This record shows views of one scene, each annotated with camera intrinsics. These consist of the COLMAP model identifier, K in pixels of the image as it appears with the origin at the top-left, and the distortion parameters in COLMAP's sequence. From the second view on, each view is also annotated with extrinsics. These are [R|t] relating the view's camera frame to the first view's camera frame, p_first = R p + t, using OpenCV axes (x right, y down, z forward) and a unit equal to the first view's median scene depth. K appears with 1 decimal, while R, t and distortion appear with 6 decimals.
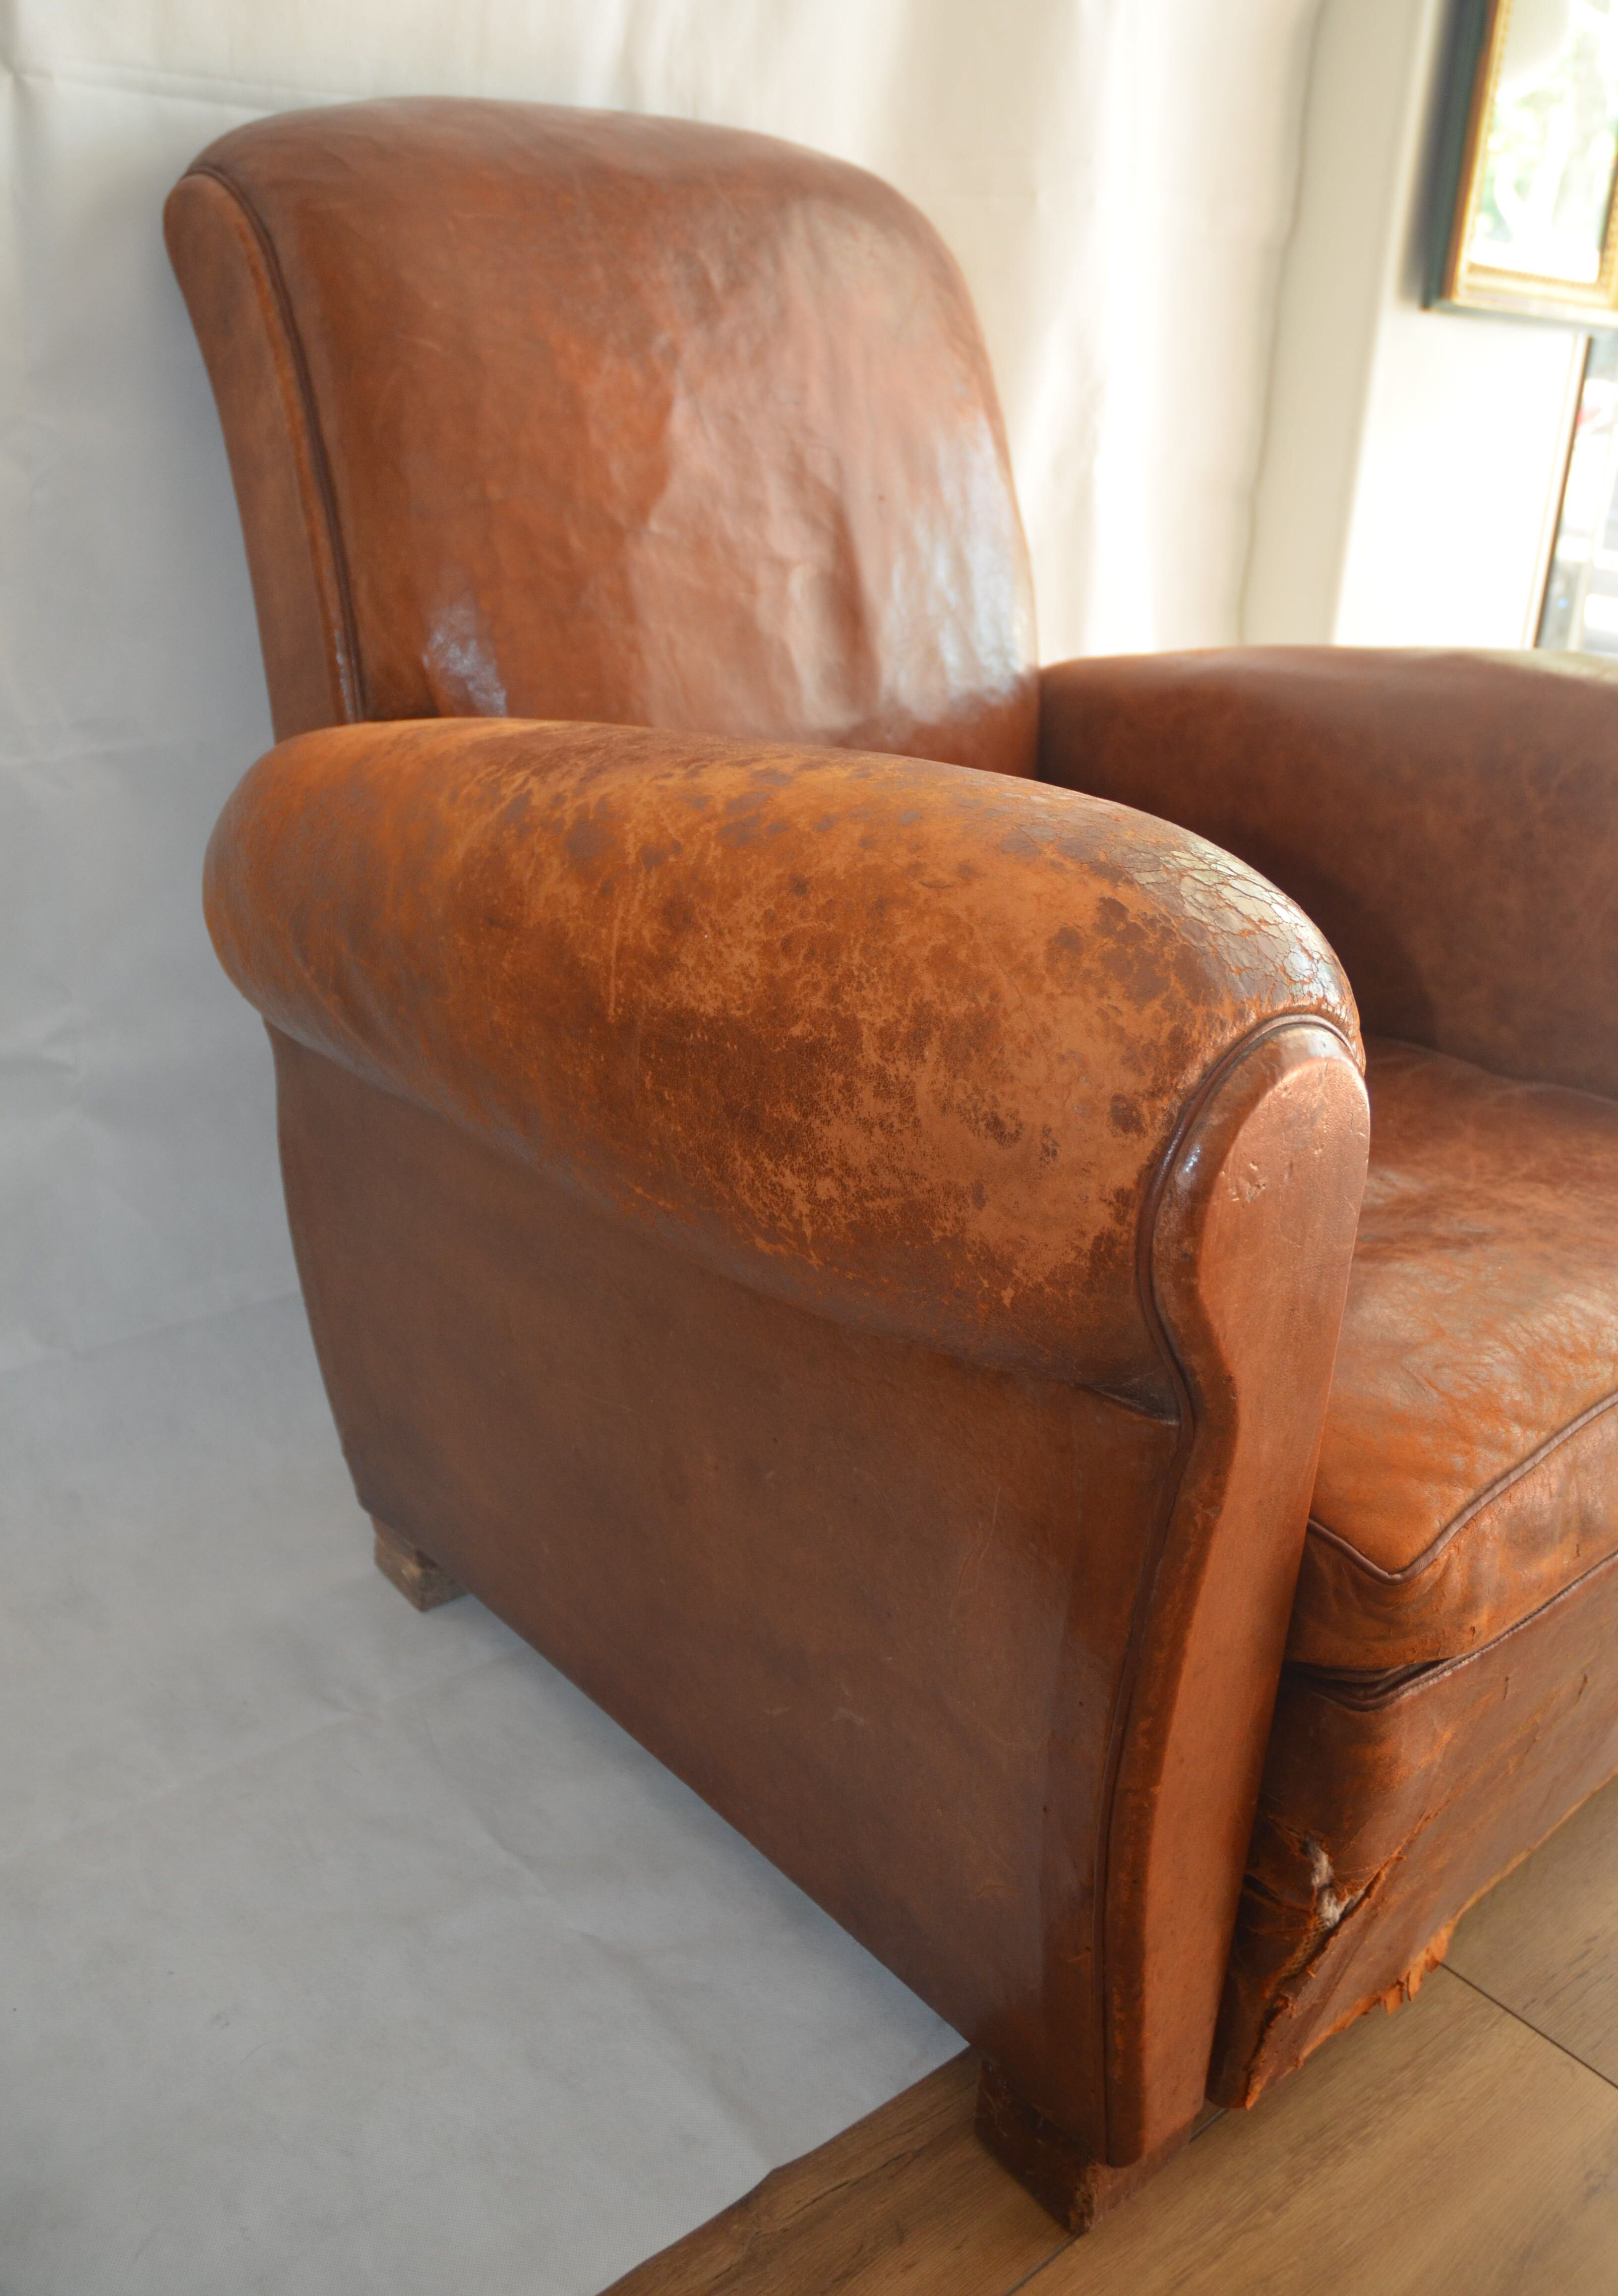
lens RADIAL K [[1954.7, 0, 811.6], [0, 1954.7, 989.1], [0, 0, 1]] dist [-0.055419, 0.000438]
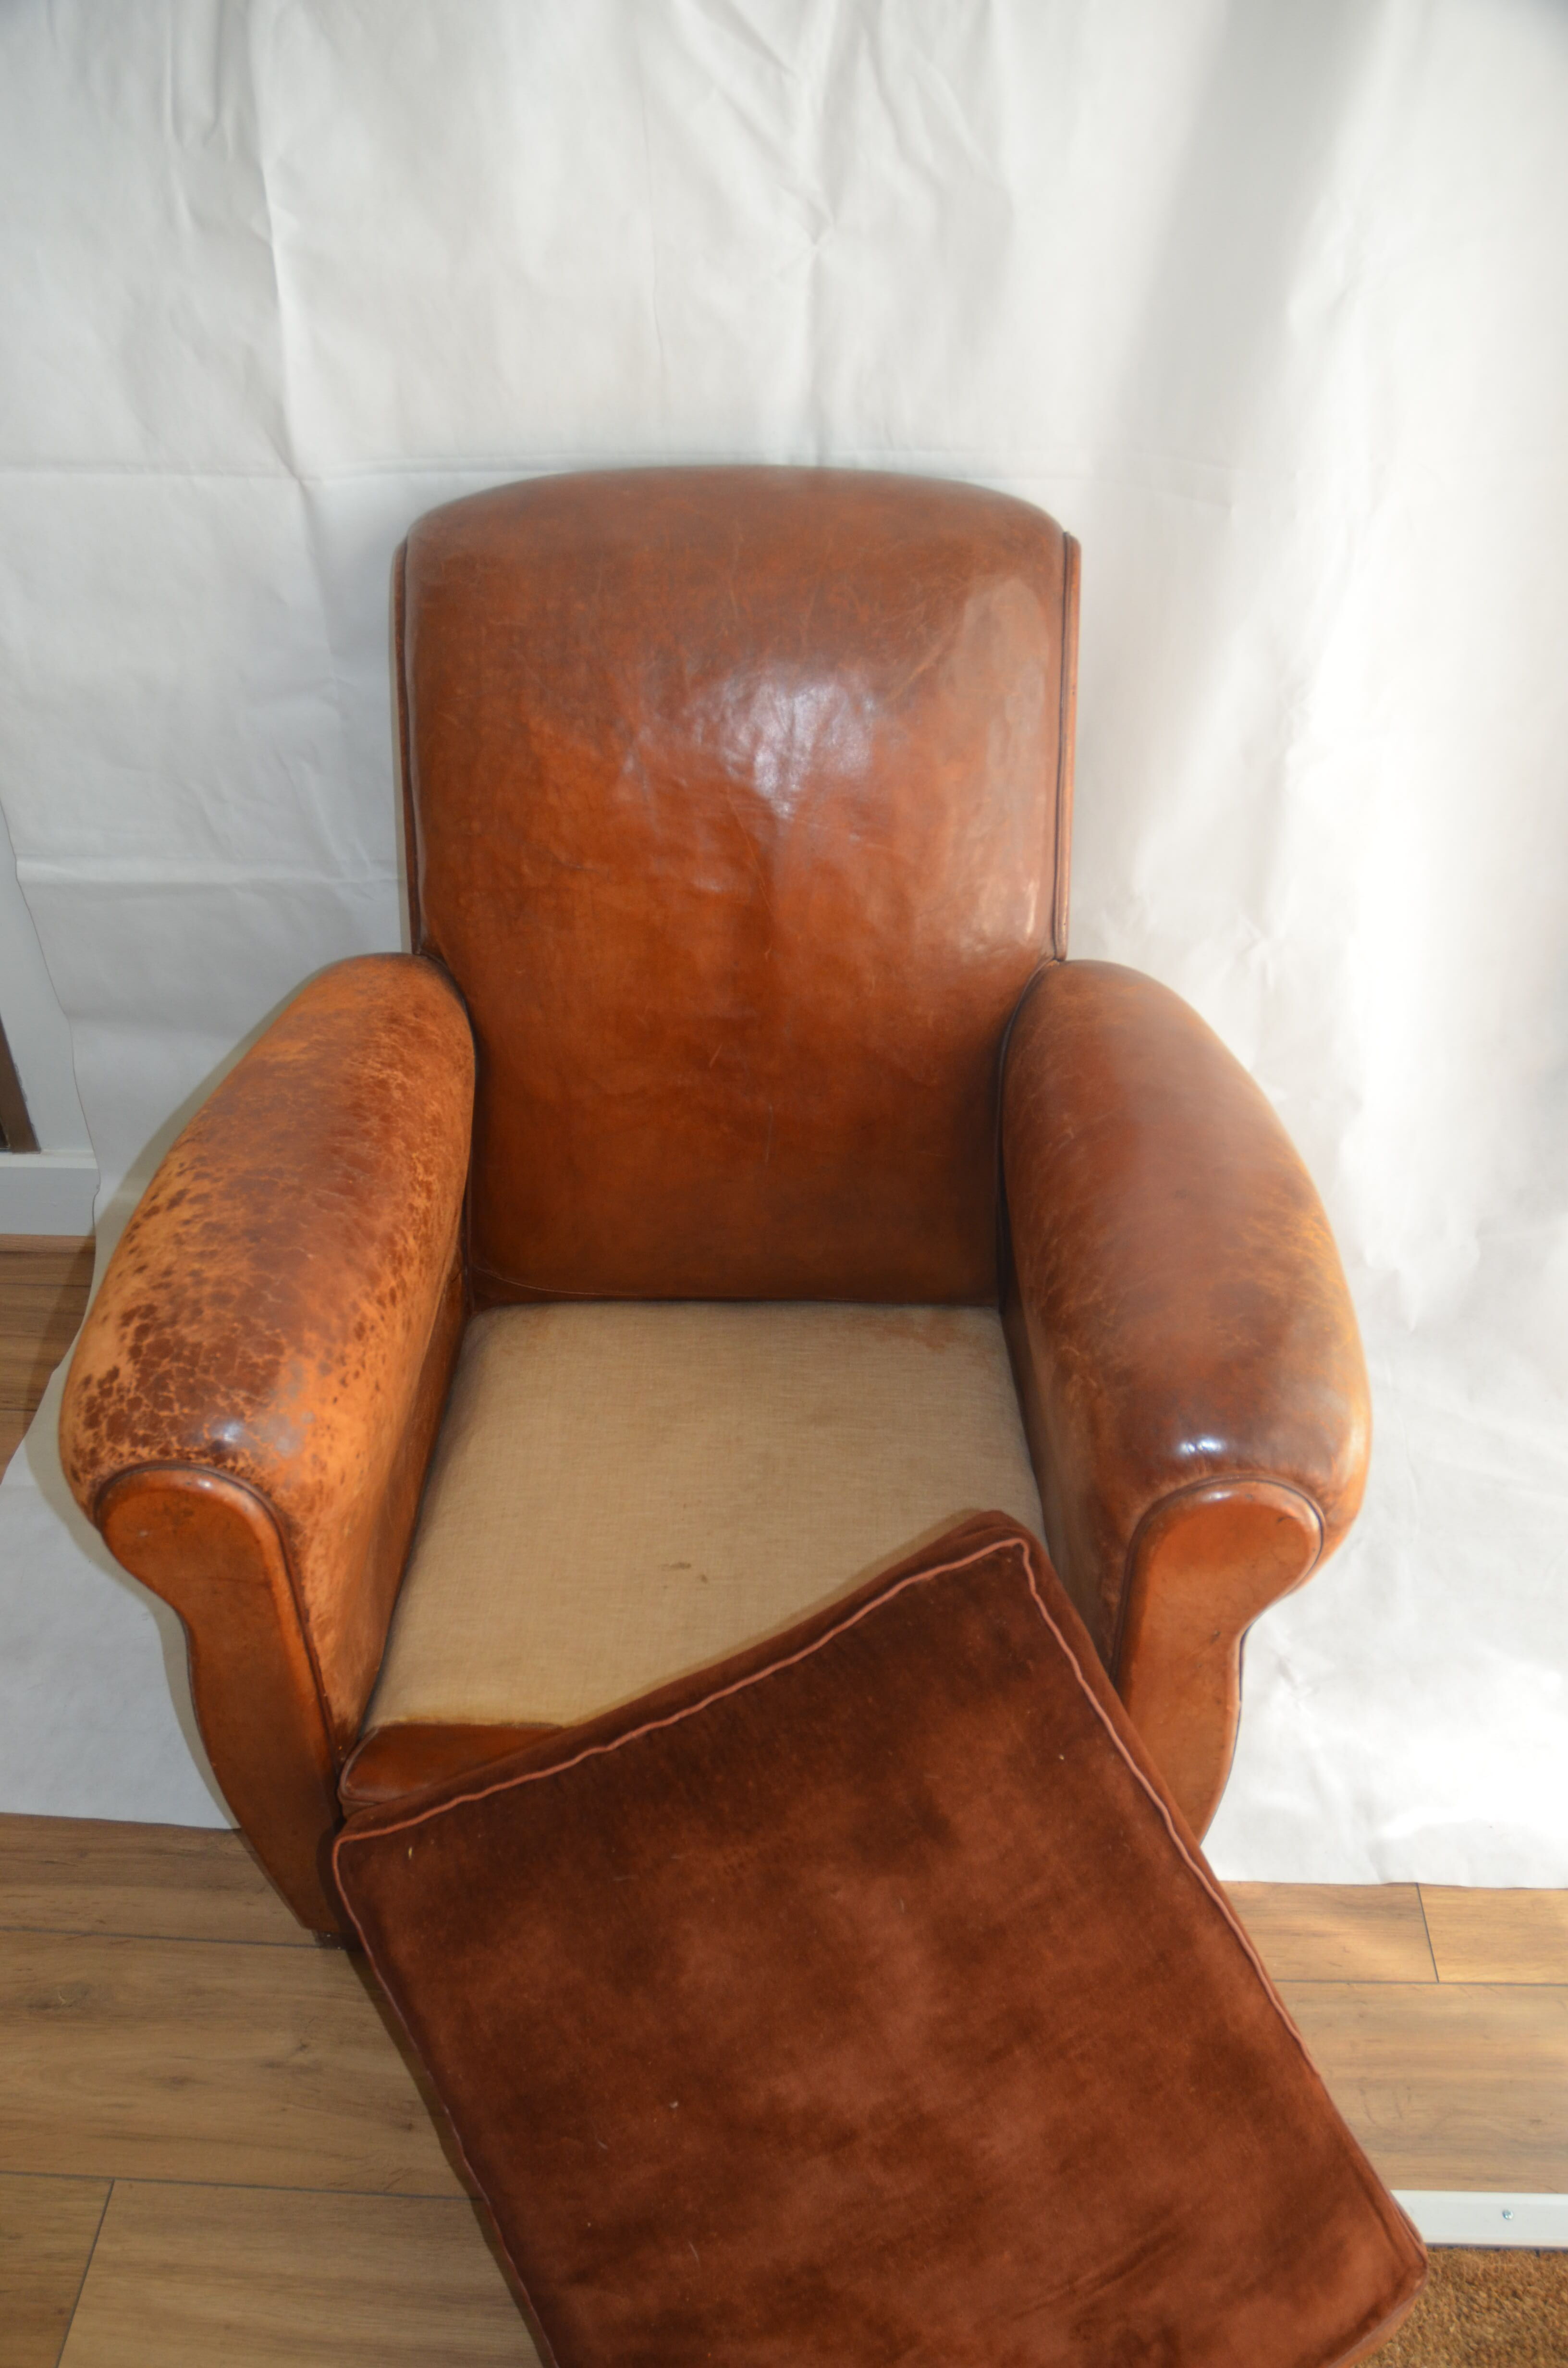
lens RADIAL K [[2005.5, 0, 755.3], [0, 2005.5, 1185.4], [0, 0, 1]] dist [-0.078877, 0.007522]
pose [[0.711427, 0.371722, -0.596401, 1.644102], [-0.168490, 0.914124, 0.368765, -1.004757], [0.682263, -0.161862, 0.712965, 0.052674]]
